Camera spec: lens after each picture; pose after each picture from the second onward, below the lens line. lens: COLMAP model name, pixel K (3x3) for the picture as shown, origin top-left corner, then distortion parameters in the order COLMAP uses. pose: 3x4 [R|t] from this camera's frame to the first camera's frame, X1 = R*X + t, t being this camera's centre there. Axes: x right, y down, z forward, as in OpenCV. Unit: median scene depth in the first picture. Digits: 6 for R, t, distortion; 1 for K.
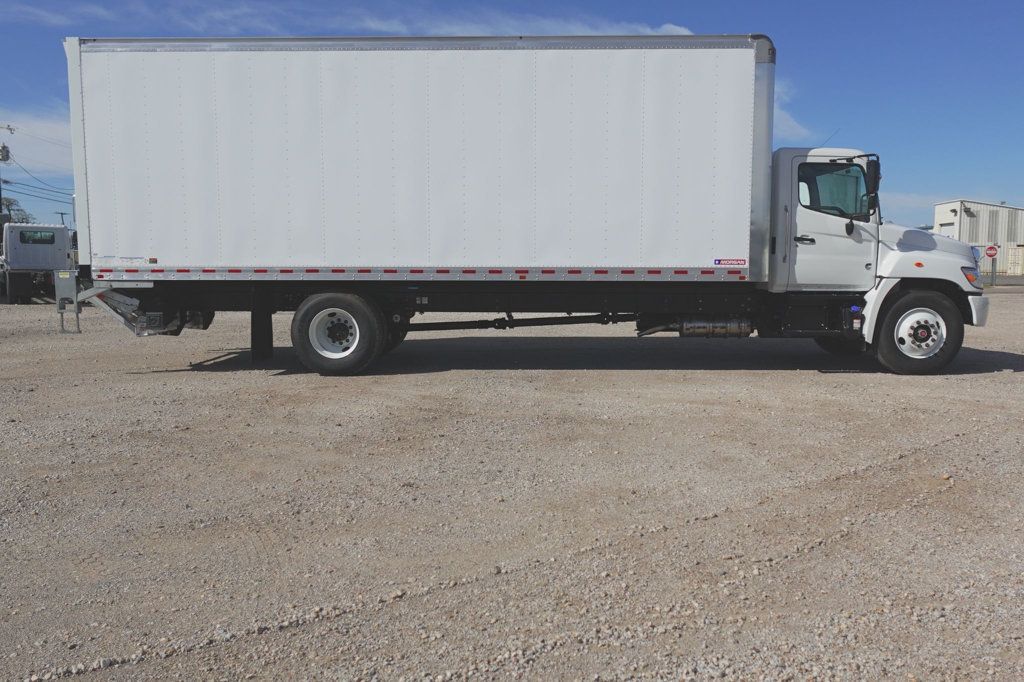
lens RADIAL K [[749.2, 0, 512.0], [0, 749.2, 341.0], [0, 0, 1]] dist [-0.006849, -0.001884]
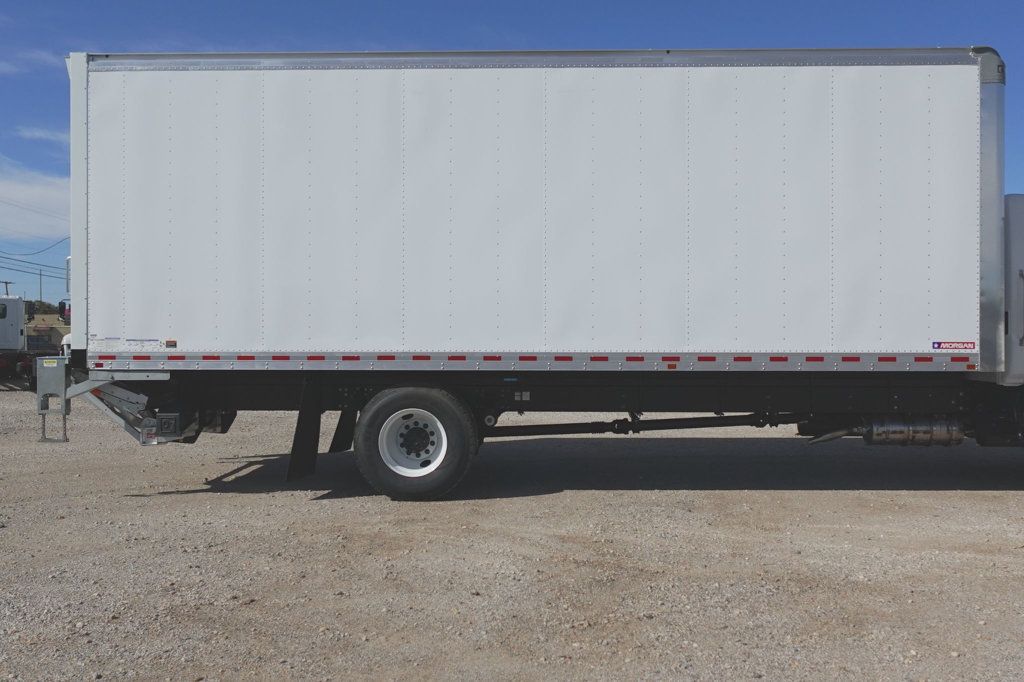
lens RADIAL K [[852.6, 0, 500.9], [0, 852.6, 341.9], [0, 0, 1]] dist [-0.007885, -0.003187]
pose [[0.999982, -0.000615, -0.005991, -0.148395], [0.000016, 0.995047, -0.099410, -0.025506], [0.006023, 0.099408, 0.995028, 0.163145]]
